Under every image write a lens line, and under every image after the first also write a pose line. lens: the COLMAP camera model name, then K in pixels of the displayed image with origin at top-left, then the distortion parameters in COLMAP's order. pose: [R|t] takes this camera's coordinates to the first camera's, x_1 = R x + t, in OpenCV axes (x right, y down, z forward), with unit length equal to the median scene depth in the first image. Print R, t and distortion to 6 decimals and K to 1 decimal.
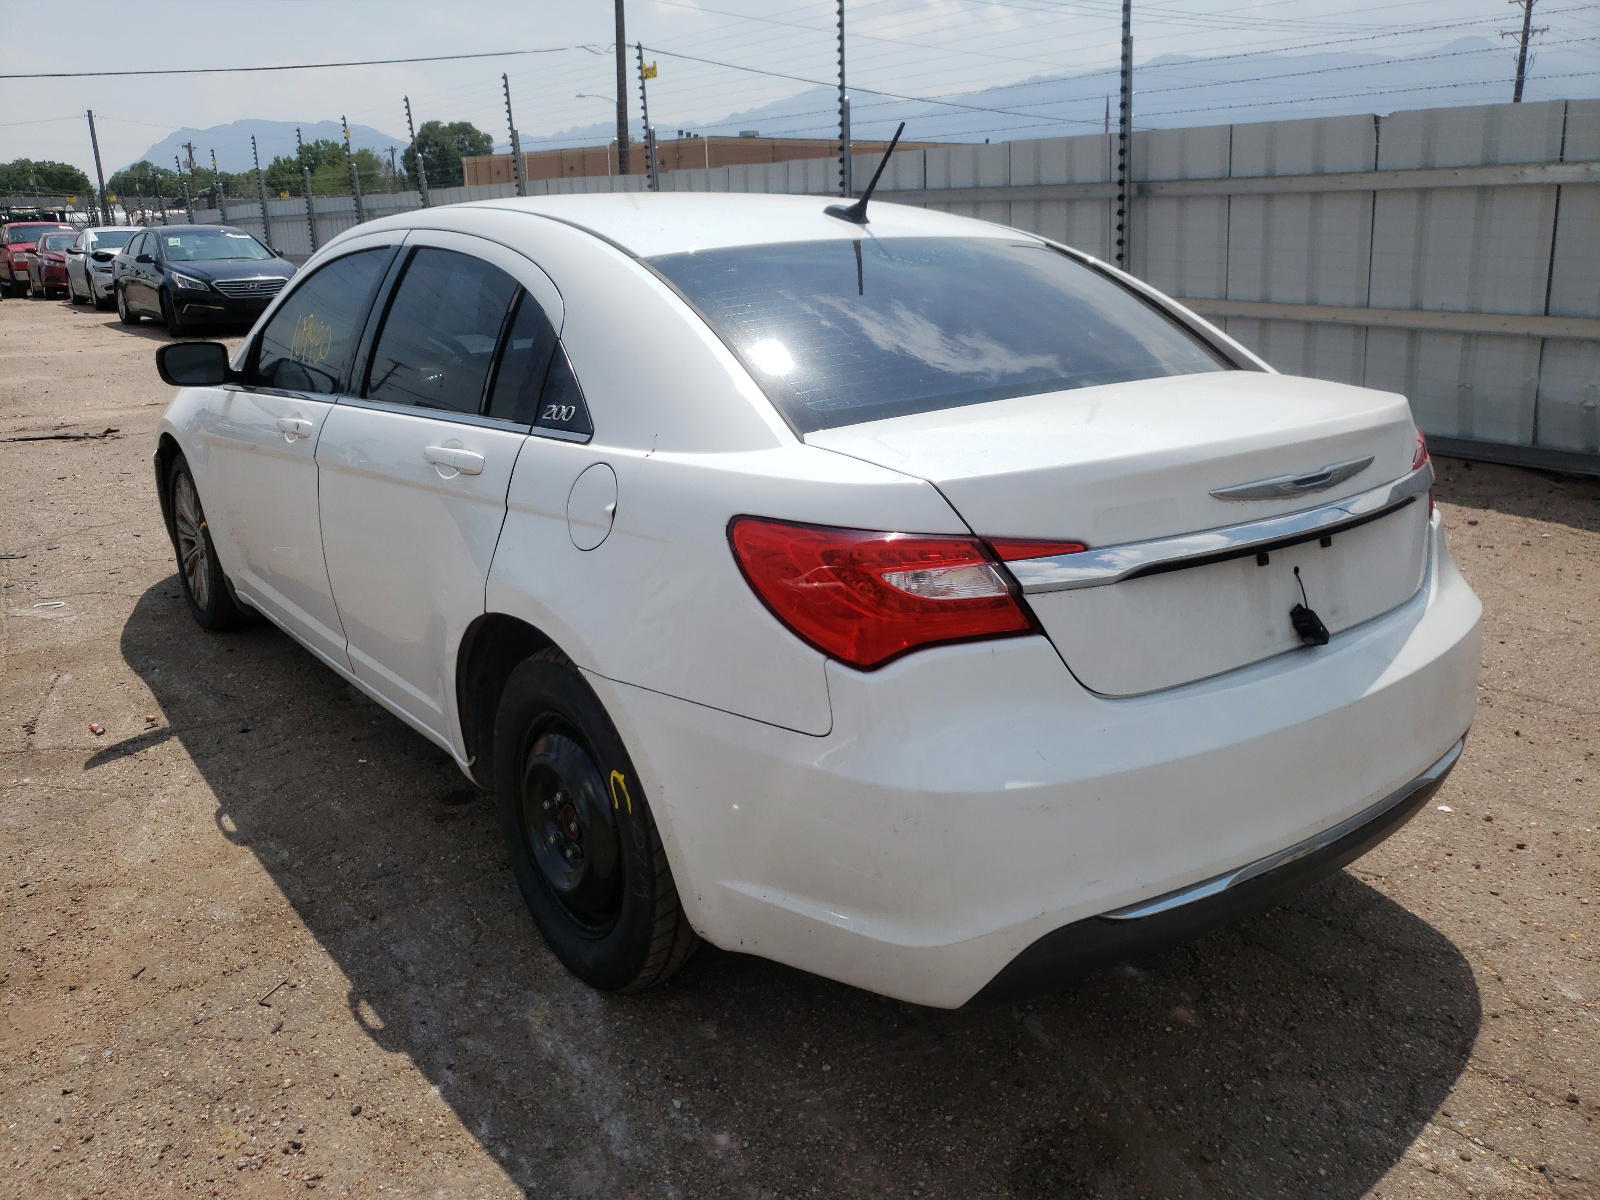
lens RADIAL K [[1297.2, 0, 768.6], [0, 1297.2, 601.4], [0, 0, 1]] dist [0.009952, 0.000032]
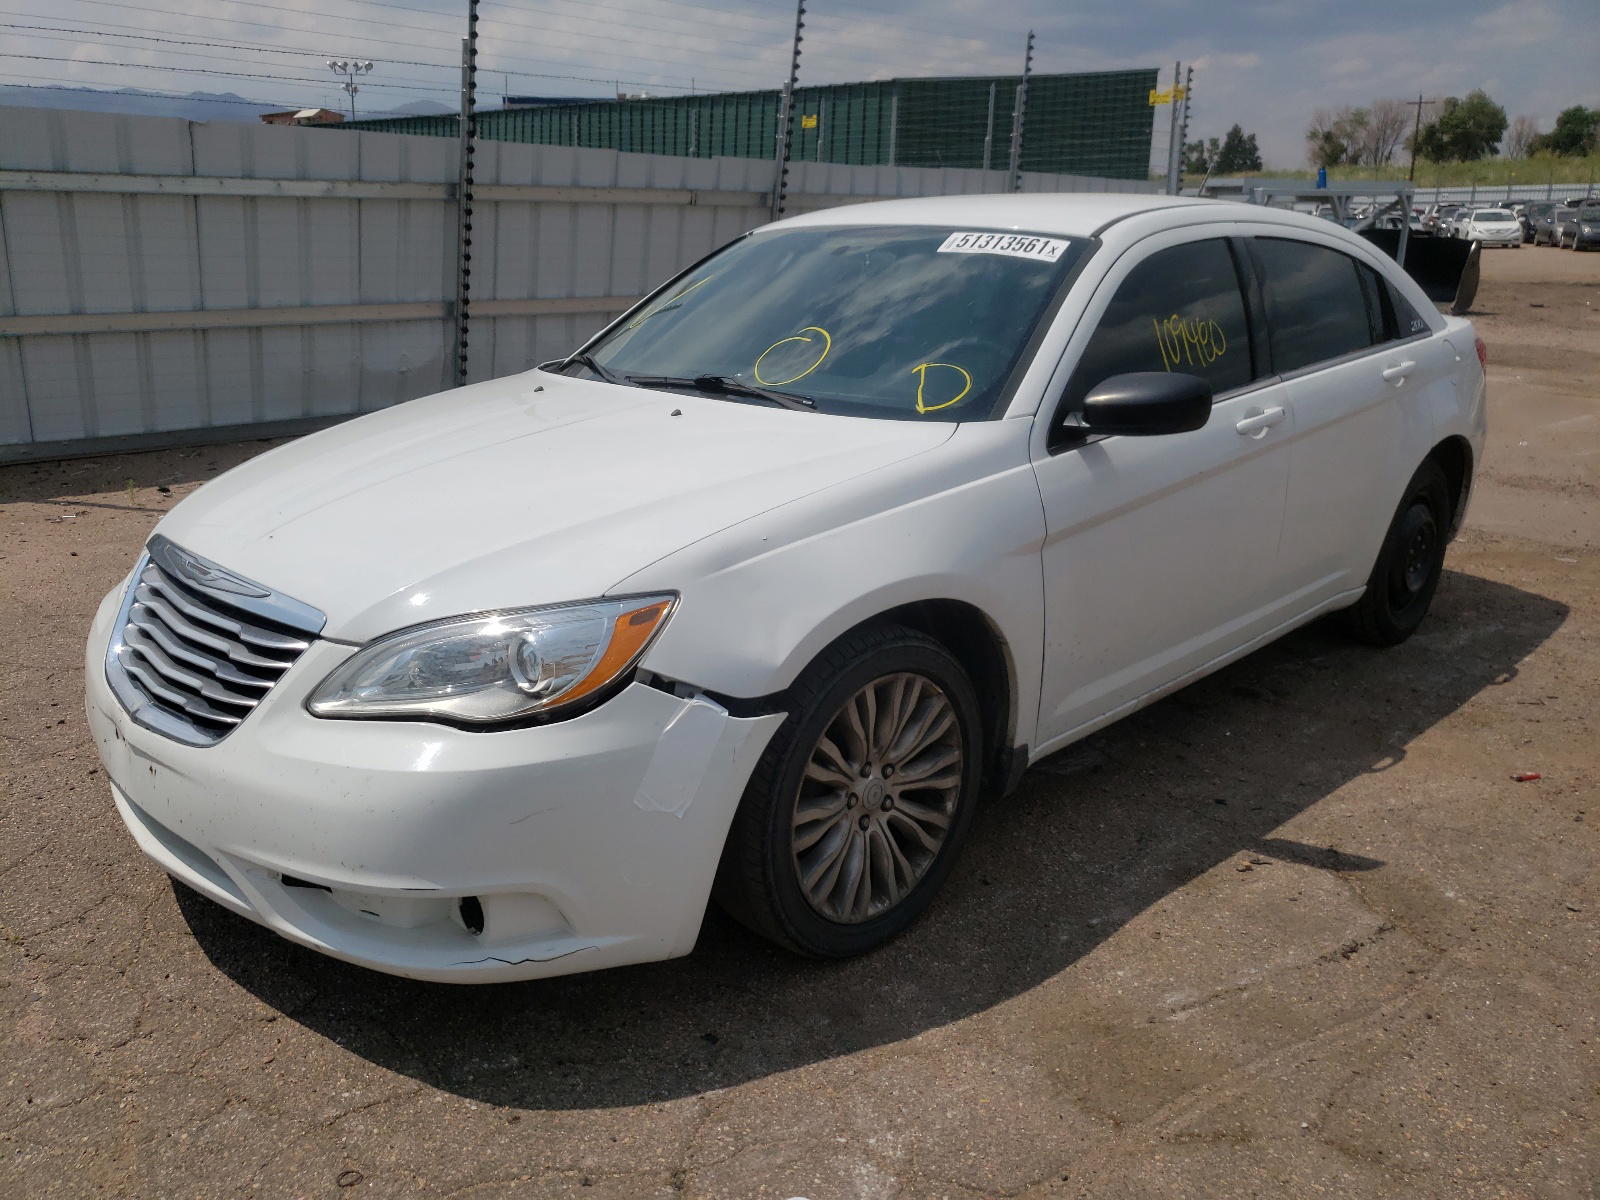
lens RADIAL K [[1297.2, 0, 768.6], [0, 1297.2, 601.4], [0, 0, 1]] dist [0.009952, 0.000032]
pose [[-0.167970, -0.260905, 0.950639, -0.717116], [0.271914, 0.914667, 0.299078, -0.227117], [-0.947549, 0.308728, -0.082693, 0.828939]]
